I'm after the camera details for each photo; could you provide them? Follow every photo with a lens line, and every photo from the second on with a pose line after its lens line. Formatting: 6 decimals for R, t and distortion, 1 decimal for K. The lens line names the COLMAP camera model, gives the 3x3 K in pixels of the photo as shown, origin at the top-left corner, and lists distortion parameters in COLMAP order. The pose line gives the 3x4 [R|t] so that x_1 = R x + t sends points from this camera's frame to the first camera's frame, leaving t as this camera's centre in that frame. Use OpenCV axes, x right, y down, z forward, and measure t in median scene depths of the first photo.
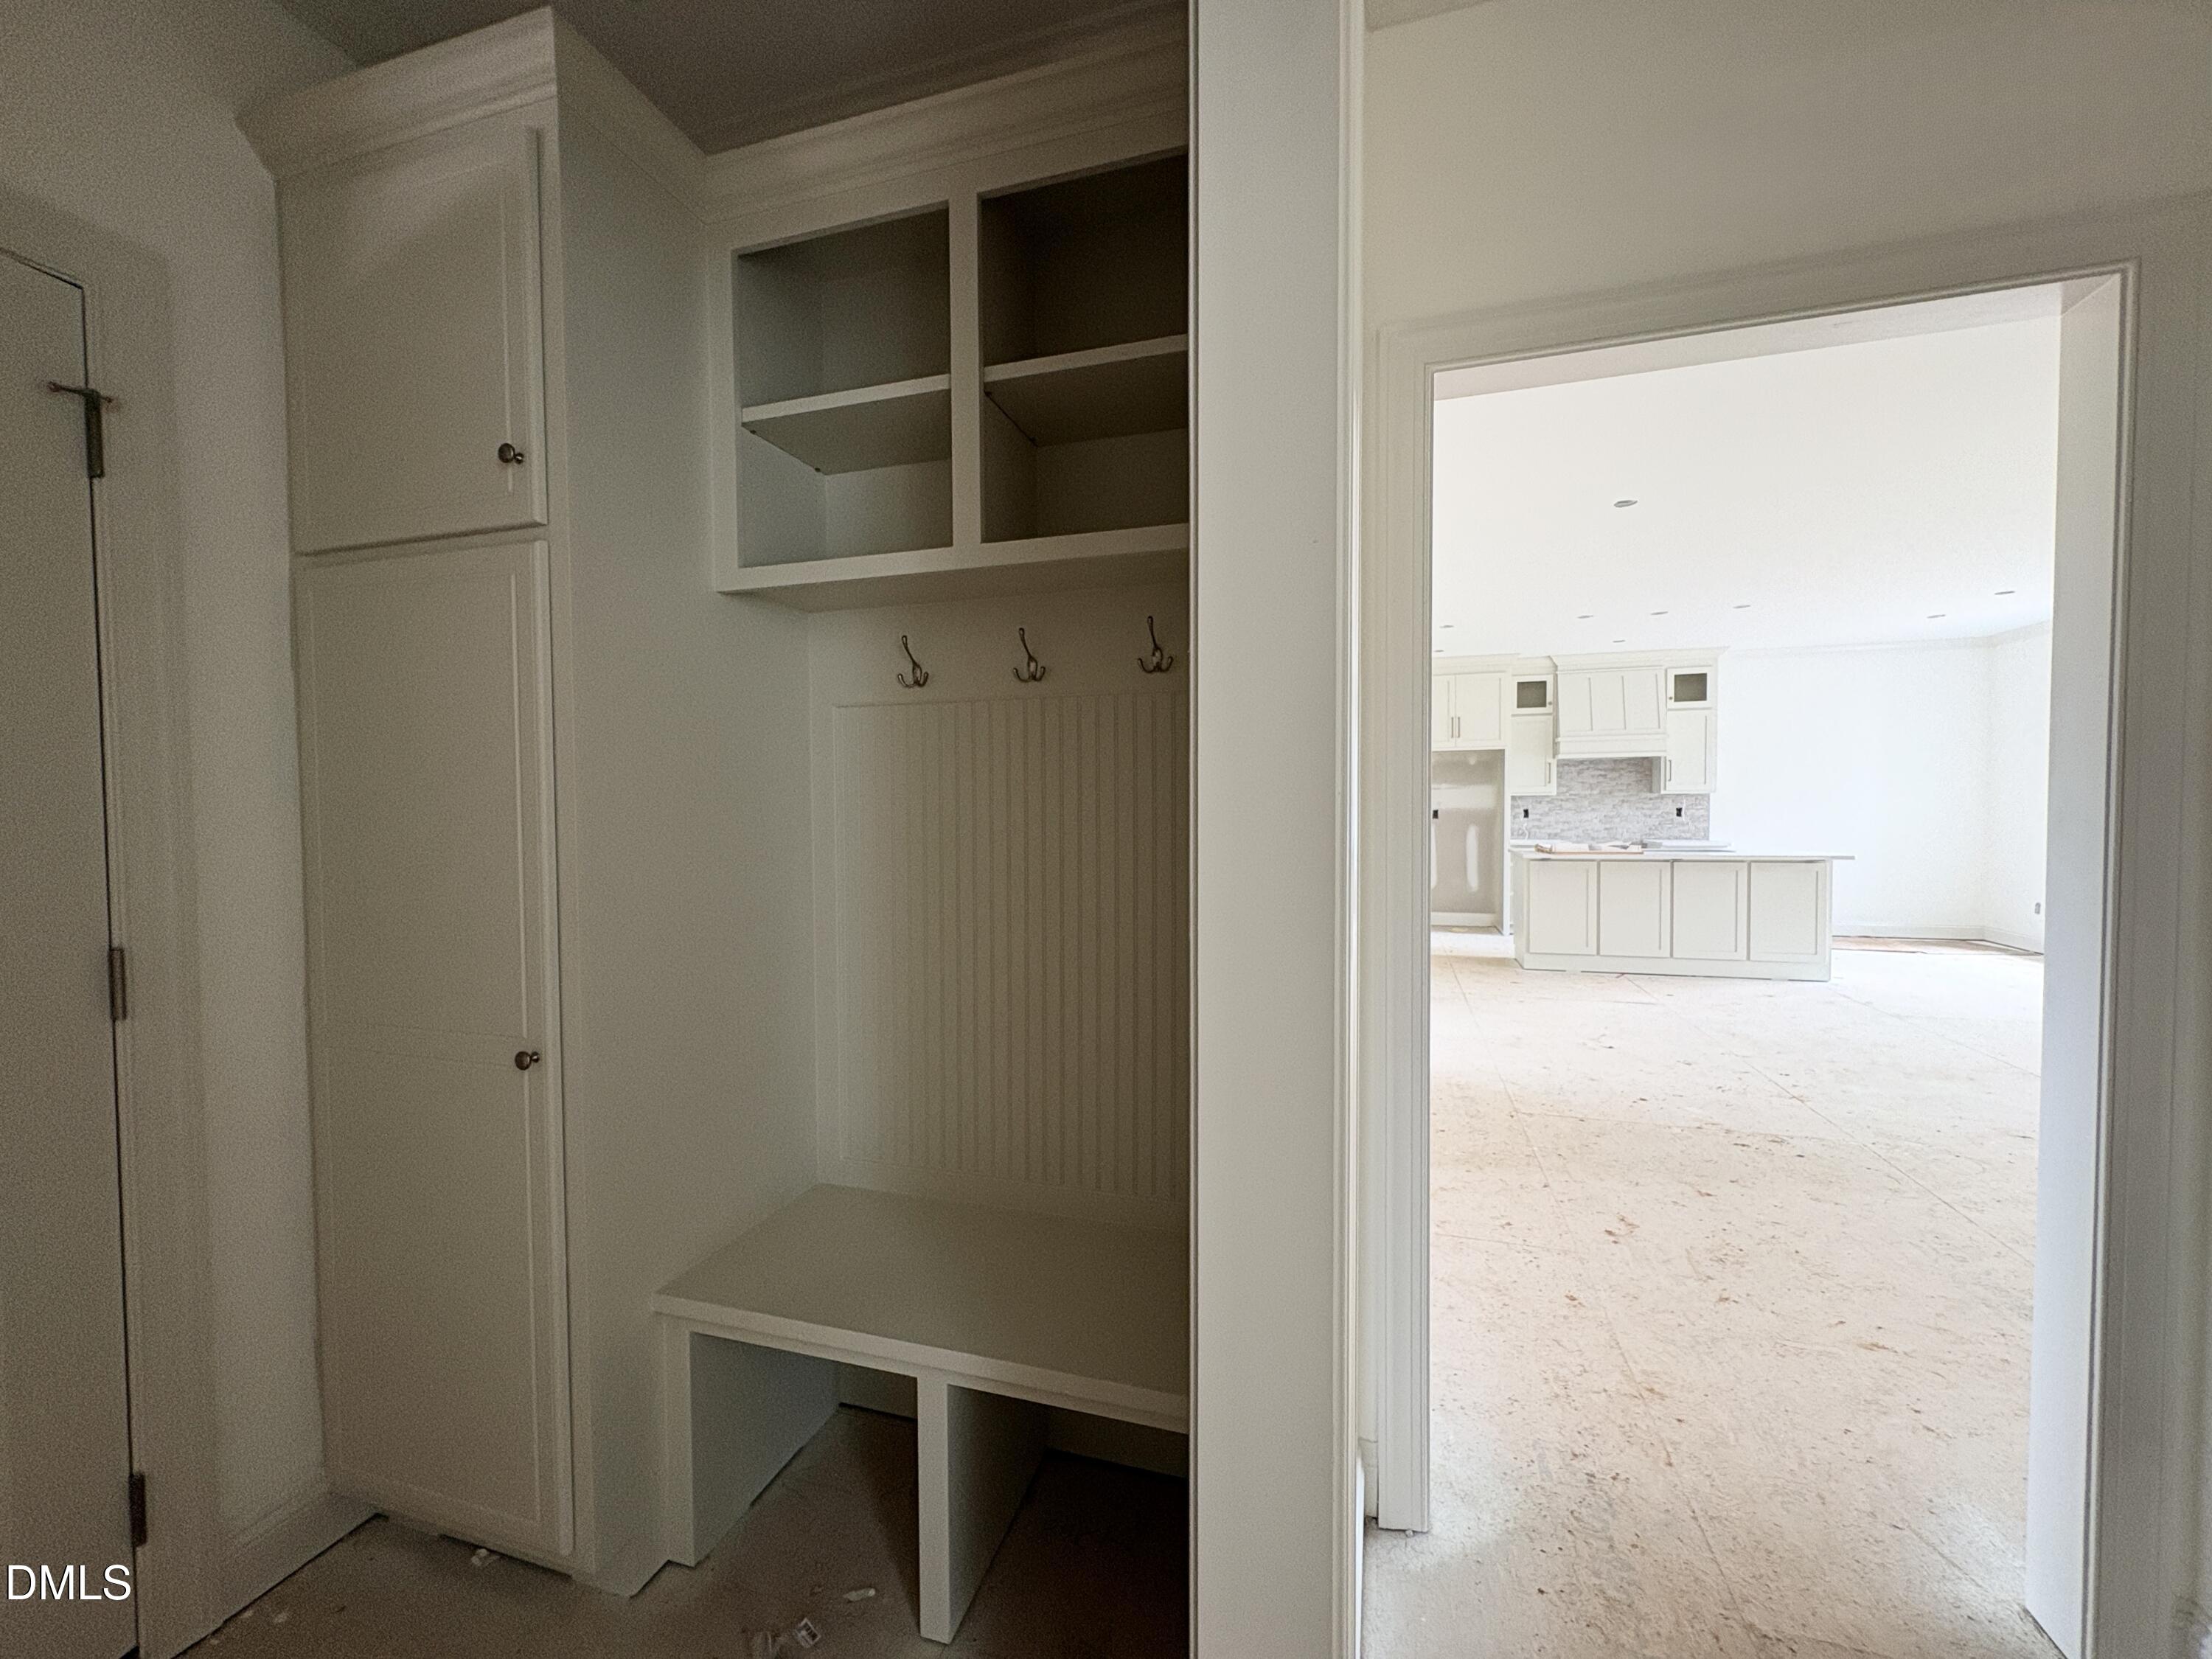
lens RADIAL K [[880.7, 0, 1101.5], [0, 880.7, 824.7], [0, 0, 1]] dist [0.000876, 0.000430]
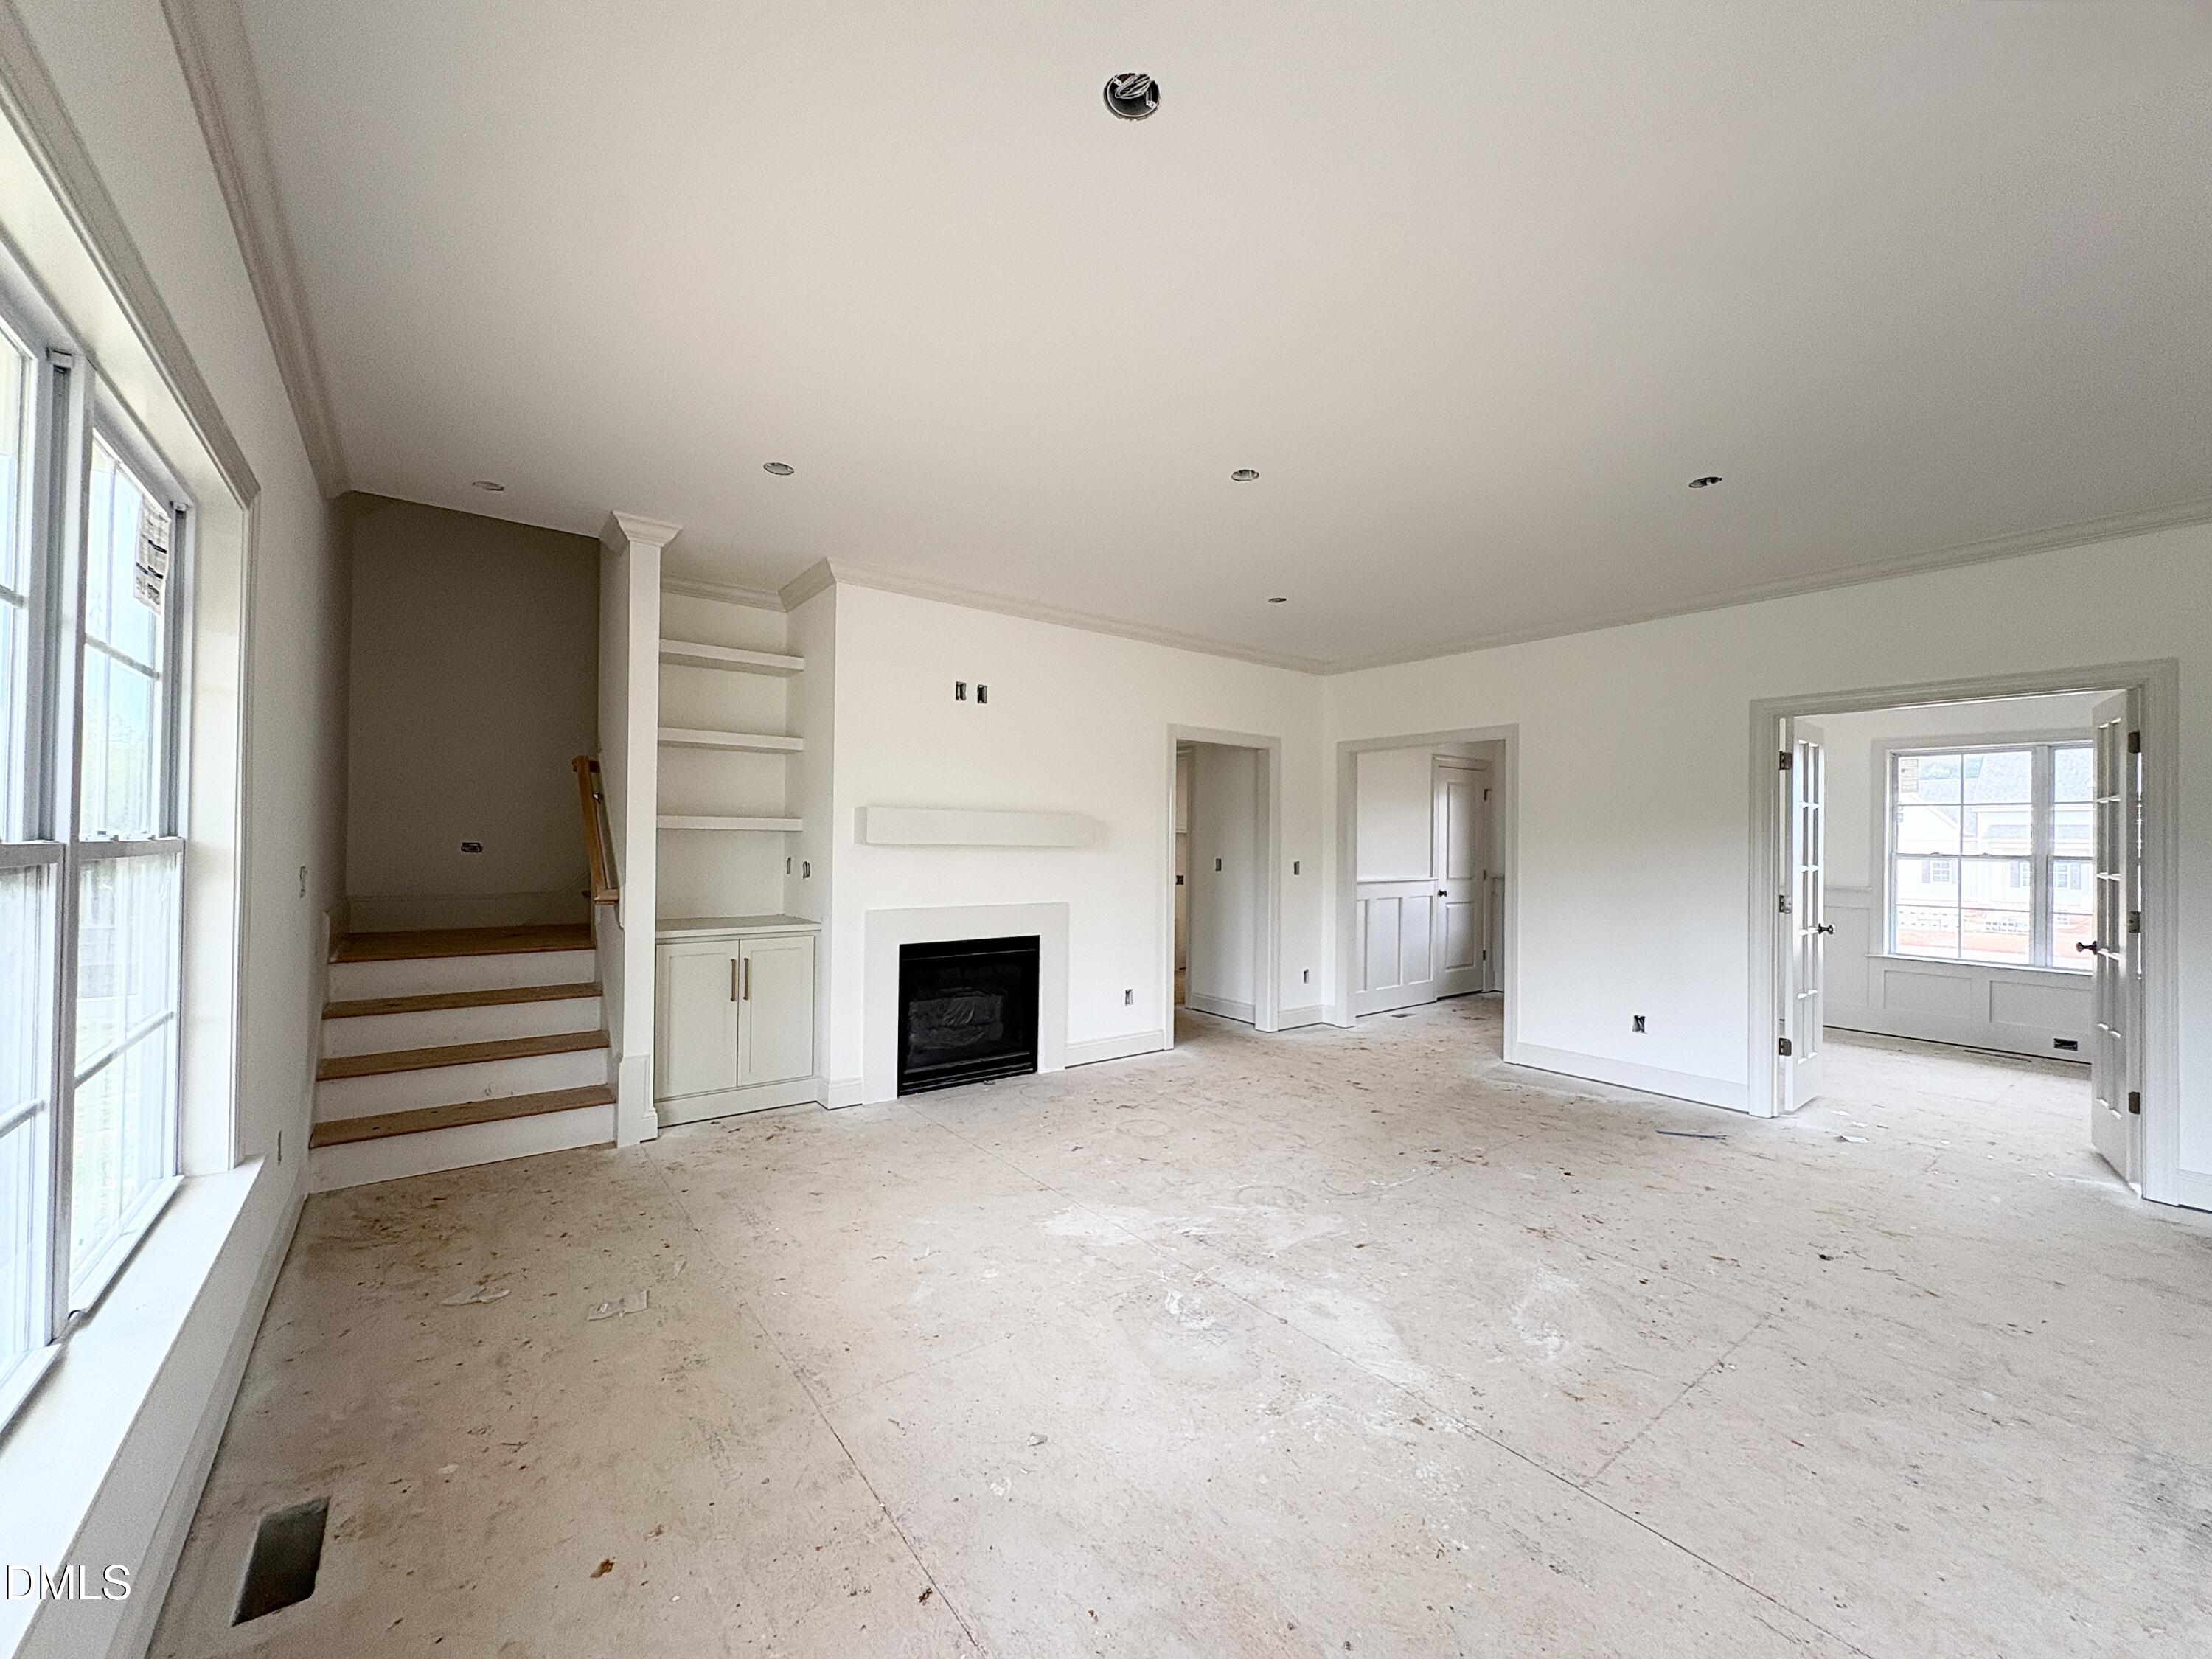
lens RADIAL K [[880.7, 0, 1106.6], [0, 880.7, 831.5], [0, 0, 1]] dist [0.000876, 0.000430]
pose [[-0.573377, -0.008616, -0.819247, 0.755449], [-0.027768, 0.999575, 0.008922, -0.023442], [0.818821, 0.027864, -0.573372, 0.505841]]
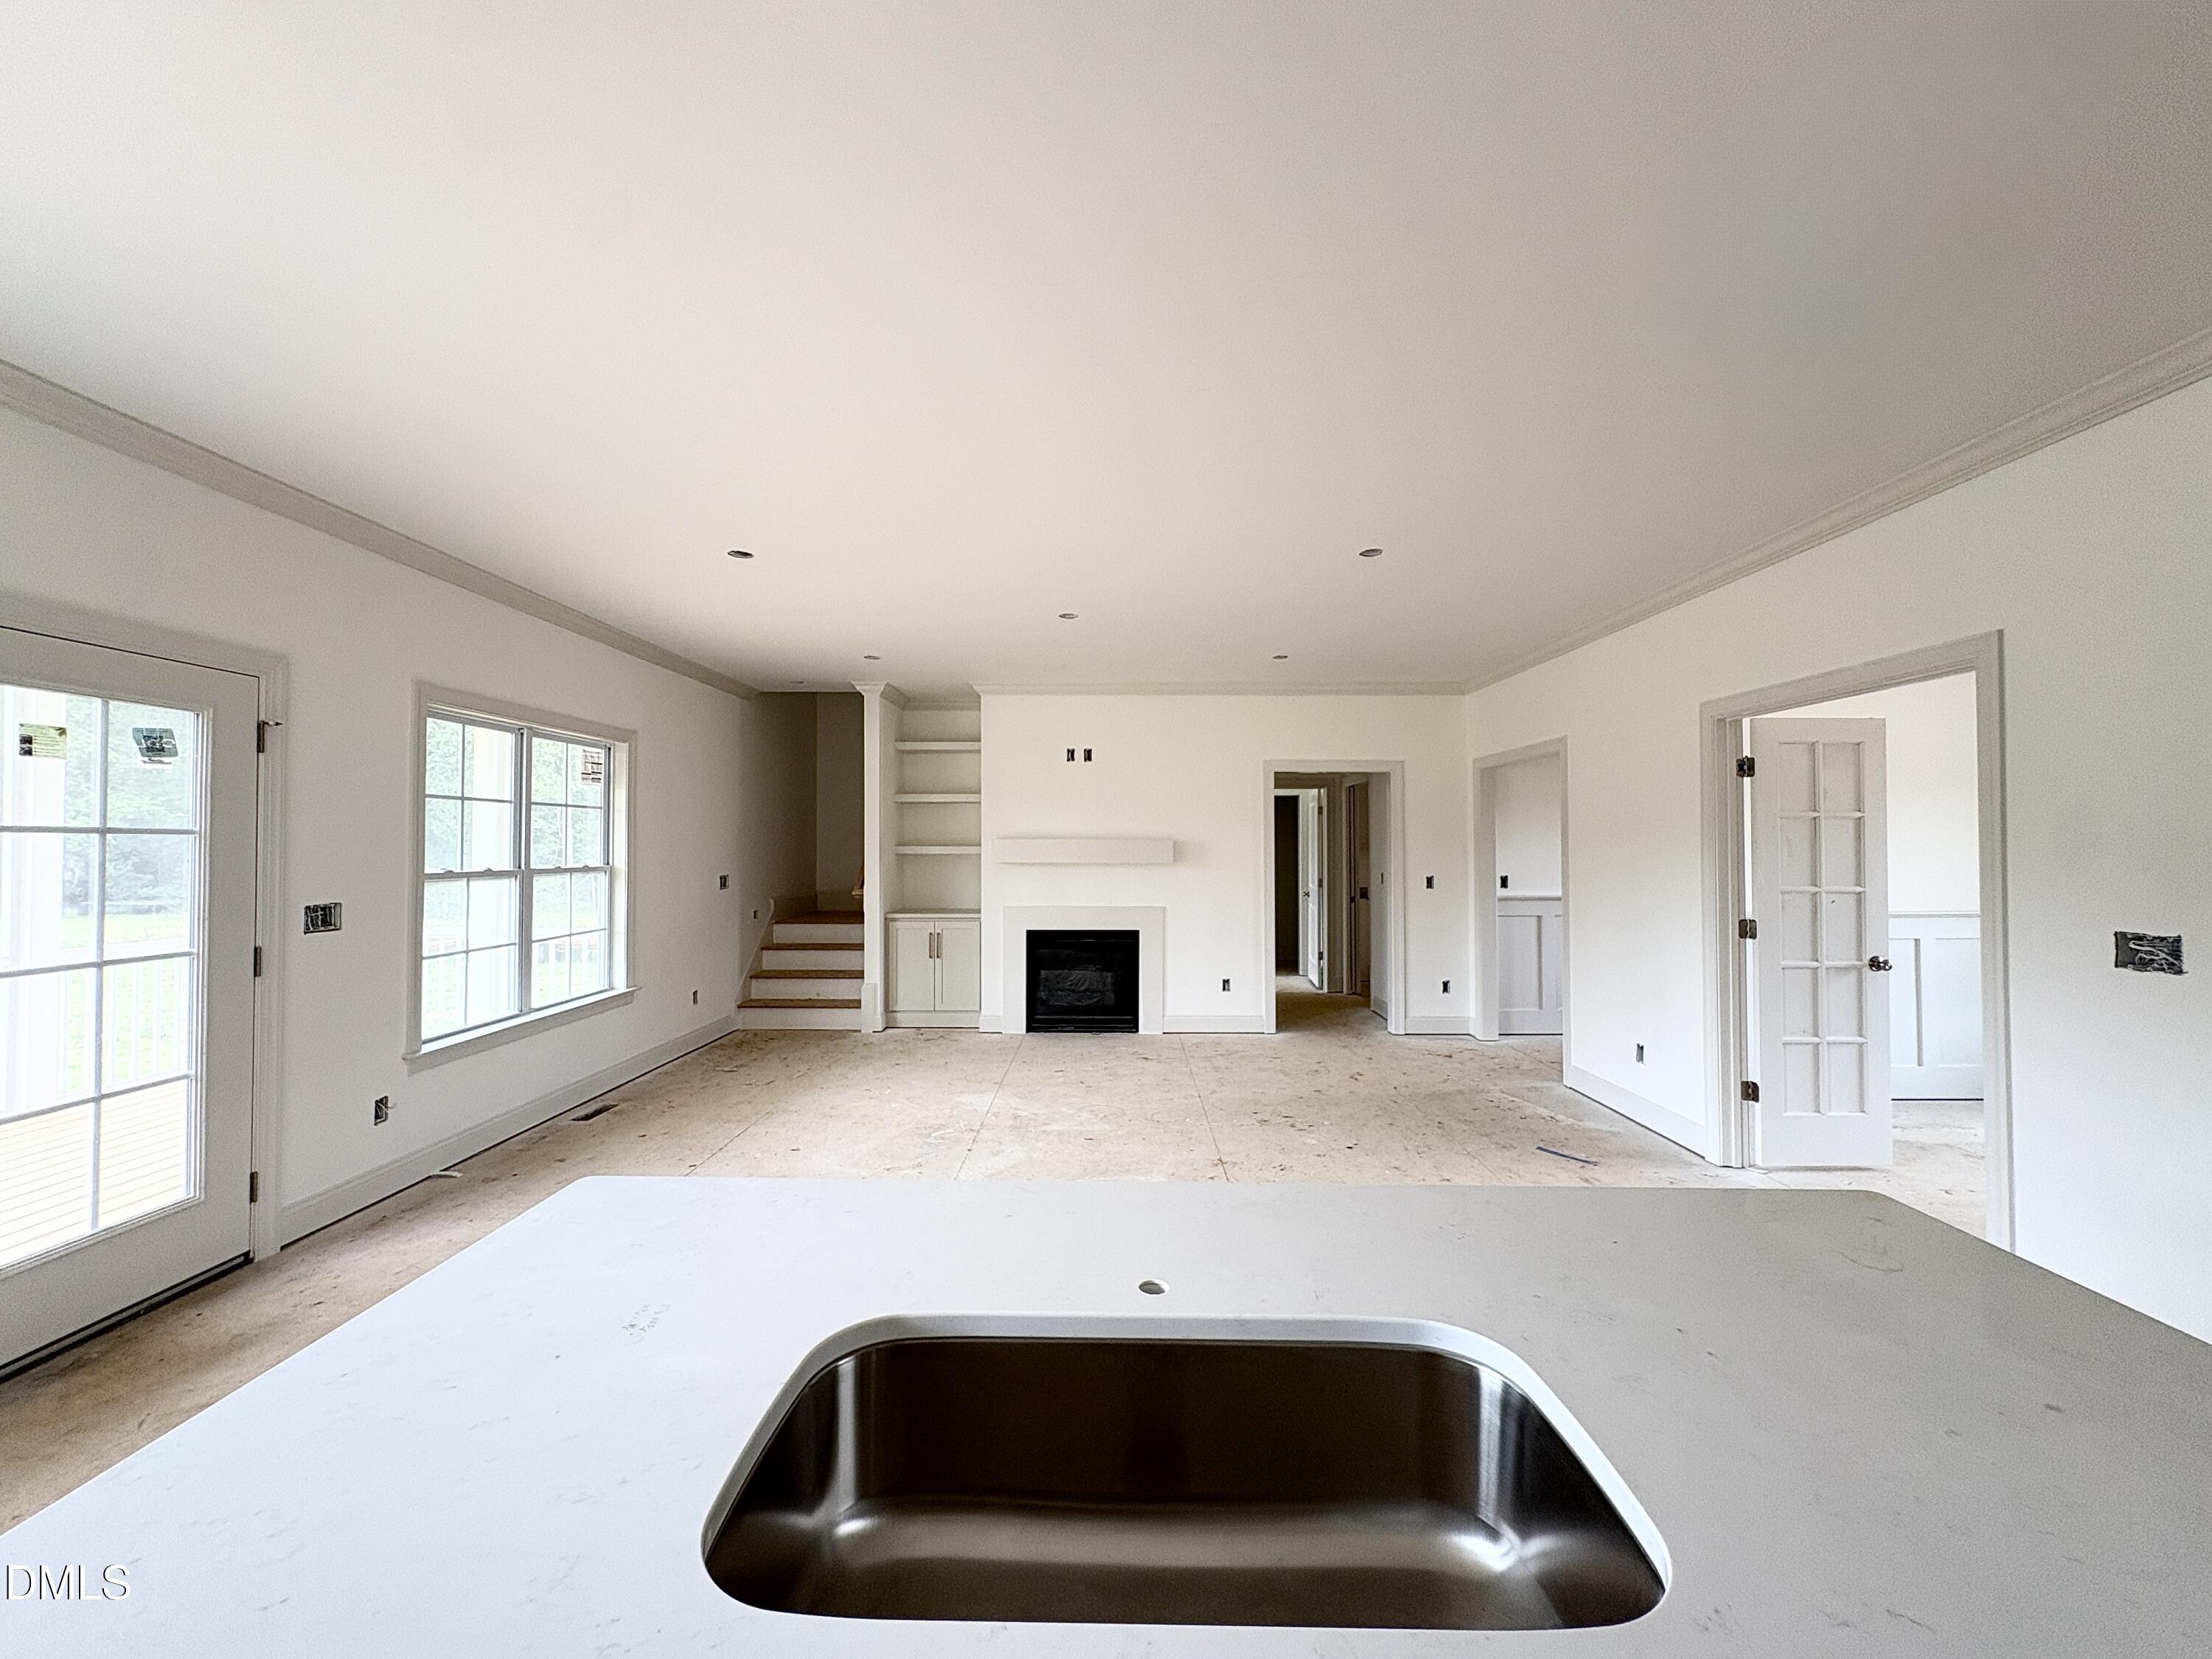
lens RADIAL K [[880.7, 0, 1108.0], [0, 880.7, 831.4], [0, 0, 1]] dist [0.000876, 0.000430]
pose [[-0.956357, 0.002696, -0.292188, 0.550874], [0.000559, 0.999972, 0.007400, -0.041896], [0.292199, 0.006914, -0.956332, 0.882612]]
